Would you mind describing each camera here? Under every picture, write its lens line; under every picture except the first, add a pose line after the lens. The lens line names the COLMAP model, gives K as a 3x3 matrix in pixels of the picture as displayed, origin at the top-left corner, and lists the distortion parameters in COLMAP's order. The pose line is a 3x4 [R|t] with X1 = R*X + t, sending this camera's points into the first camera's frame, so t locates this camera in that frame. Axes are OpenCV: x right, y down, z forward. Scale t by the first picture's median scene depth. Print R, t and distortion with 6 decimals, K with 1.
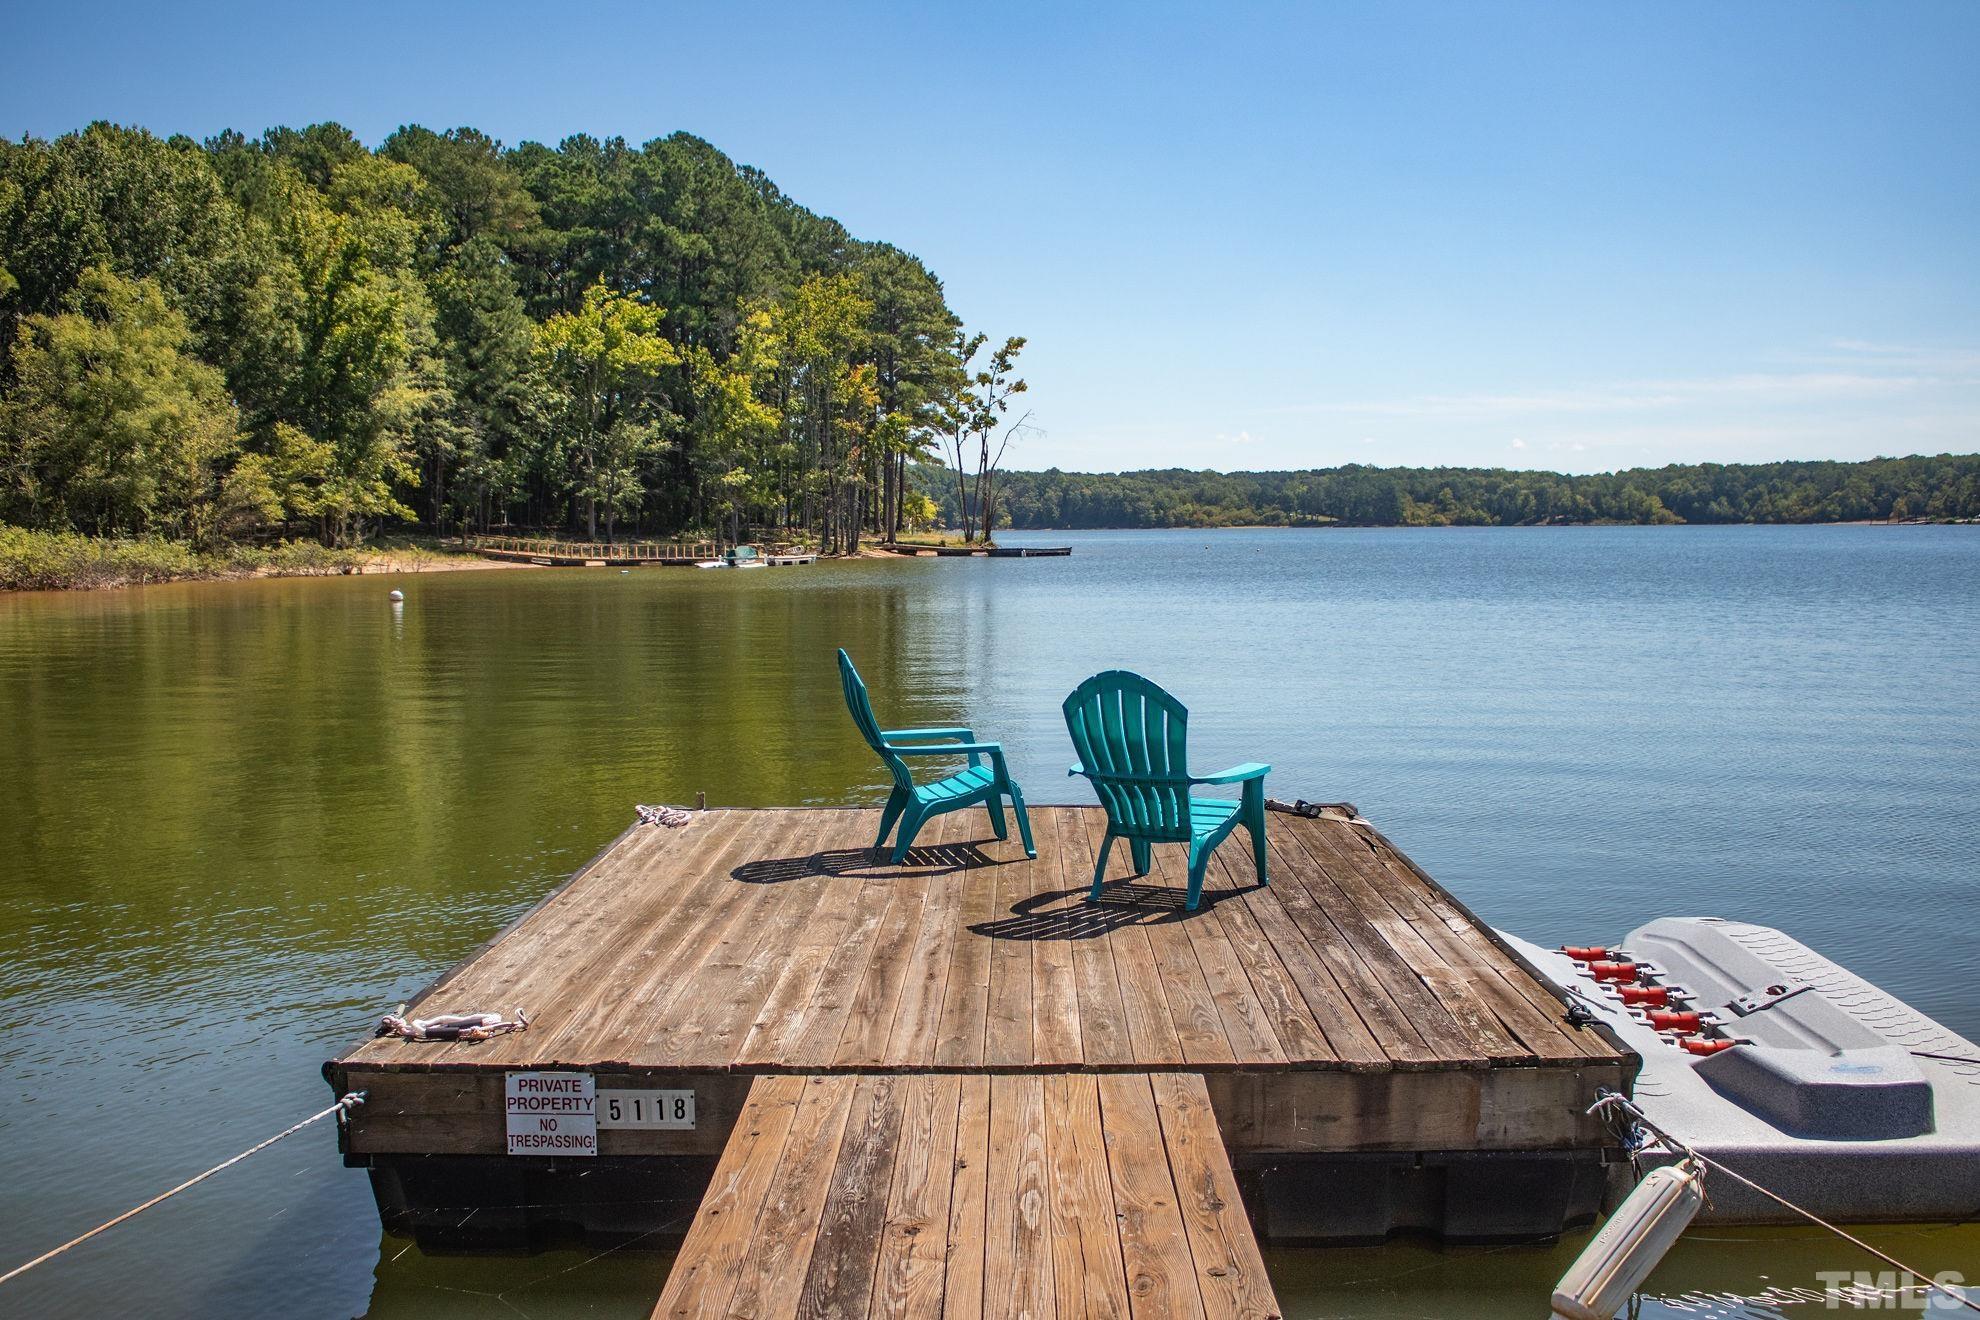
lens RADIAL K [[2044.7, 0, 982.5], [0, 2044.7, 672.6], [0, 0, 1]] dist [-0.167682, 0.000000]
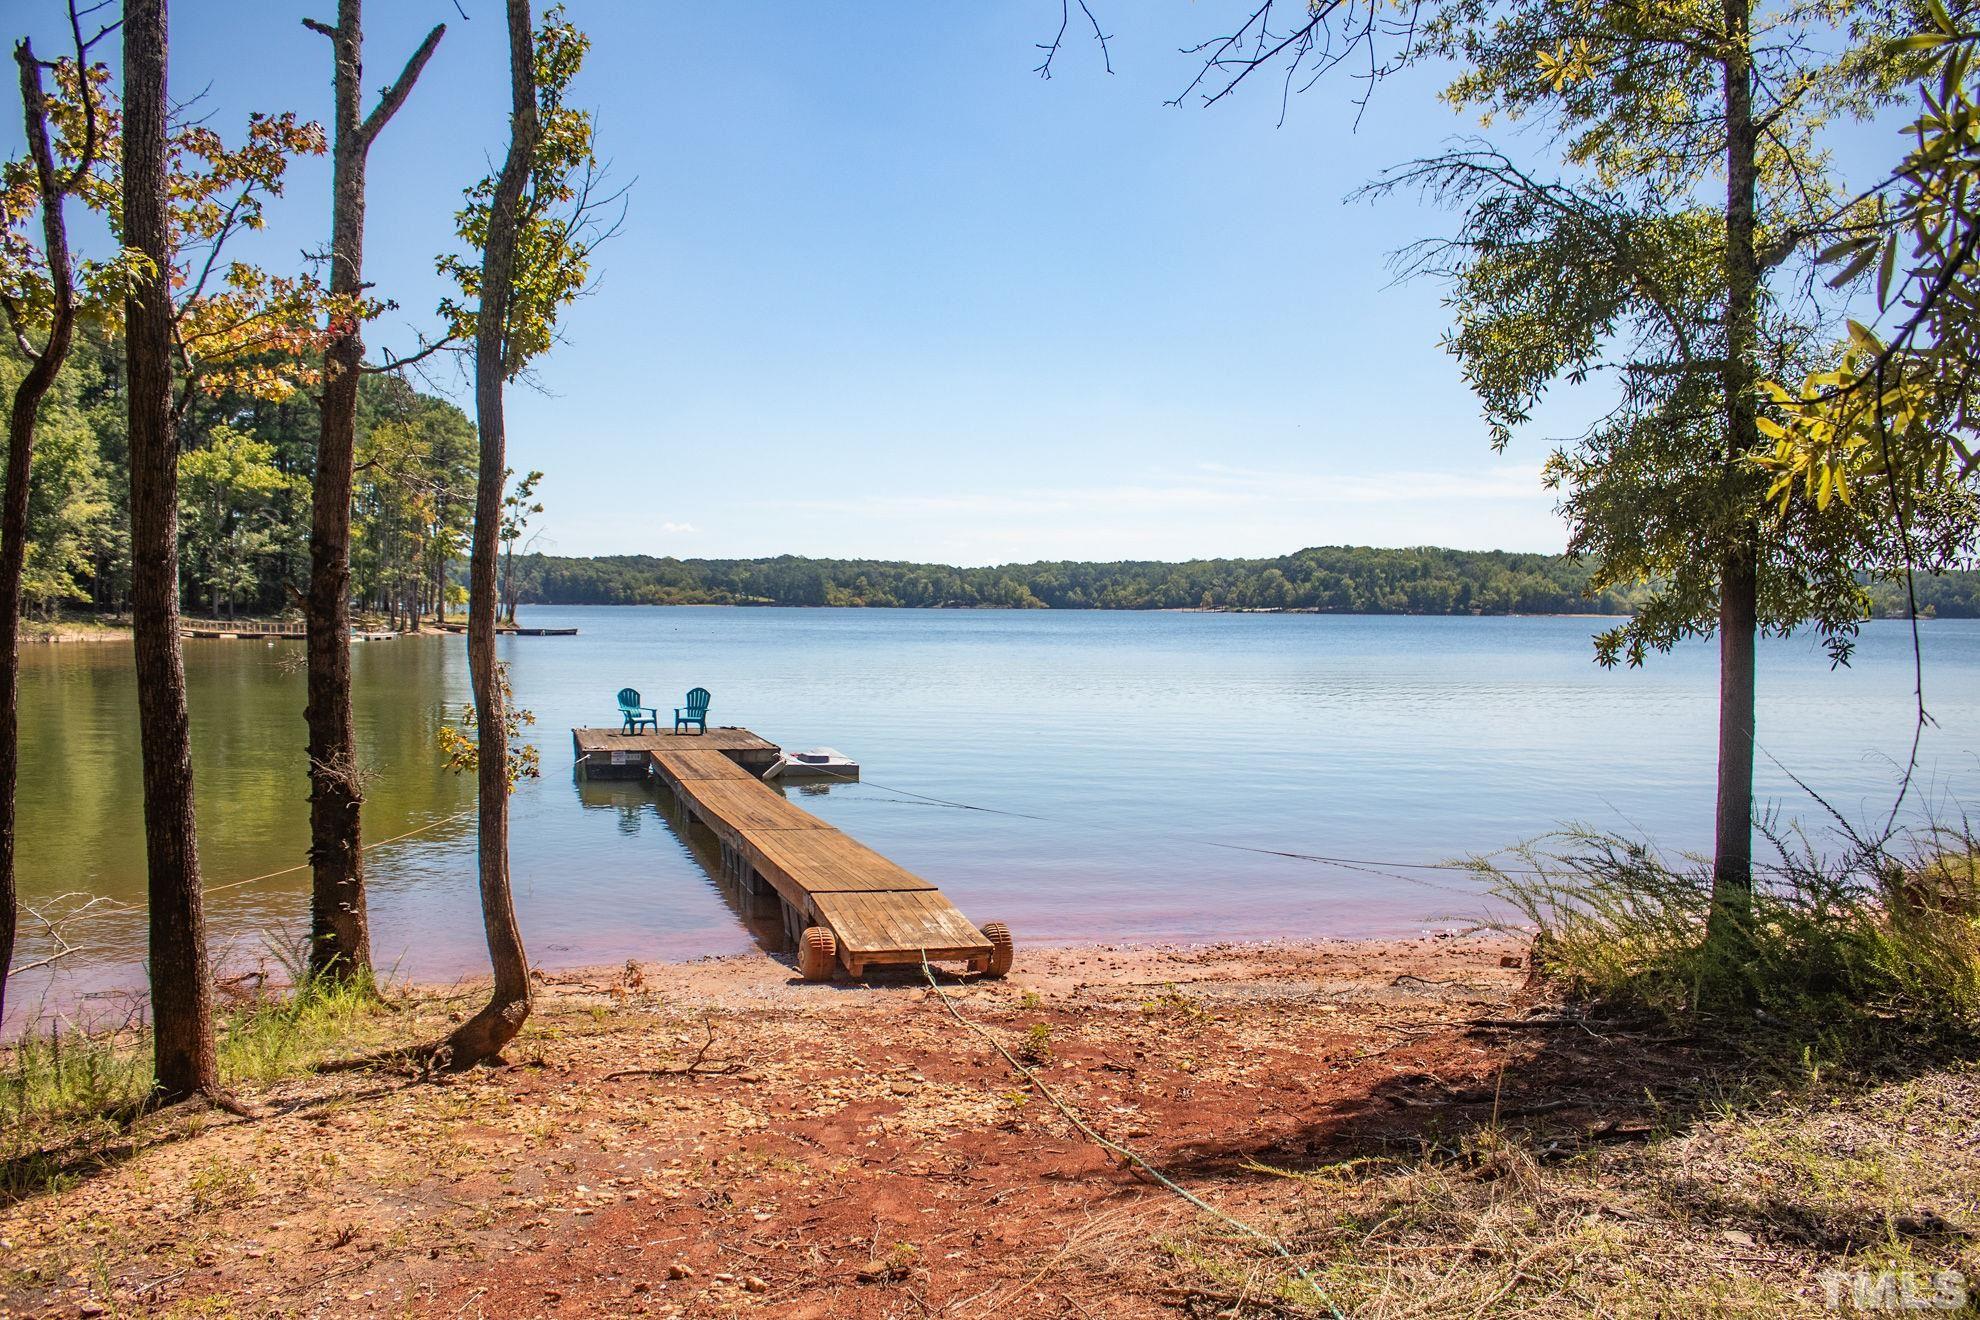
lens RADIAL K [[1740.7, 0, 983.0], [0, 1740.7, 648.1], [0, 0, 1]] dist [-0.098468, 0.022794]
pose [[0.957722, 0.013385, 0.287384, -0.027182], [-0.000369, 0.998973, -0.045300, 0.004511], [-0.287695, 0.043278, 0.956744, -0.182564]]
